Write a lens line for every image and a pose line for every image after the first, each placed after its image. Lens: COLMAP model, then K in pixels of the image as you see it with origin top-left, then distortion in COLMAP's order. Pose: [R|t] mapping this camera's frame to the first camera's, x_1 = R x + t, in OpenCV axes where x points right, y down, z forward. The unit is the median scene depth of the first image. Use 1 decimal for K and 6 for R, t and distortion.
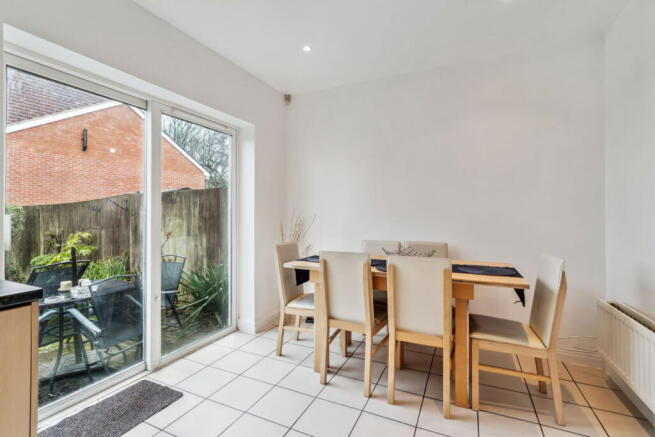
lens RADIAL K [[301.3, 0, 323.4], [0, 301.3, 217.9], [0, 0, 1]] dist [-0.013322, 0.004853]
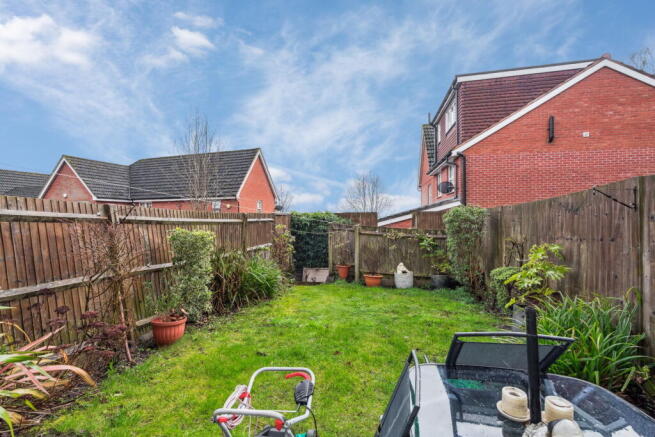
lens RADIAL K [[301.3, 0, 325.9], [0, 301.3, 217.1], [0, 0, 1]] dist [-0.013322, 0.004853]
pose [[0.251221, -0.006775, -0.967906, -0.263951], [-0.002033, 0.999970, -0.007527, -0.005662], [0.967928, 0.003859, 0.251199, 0.323110]]
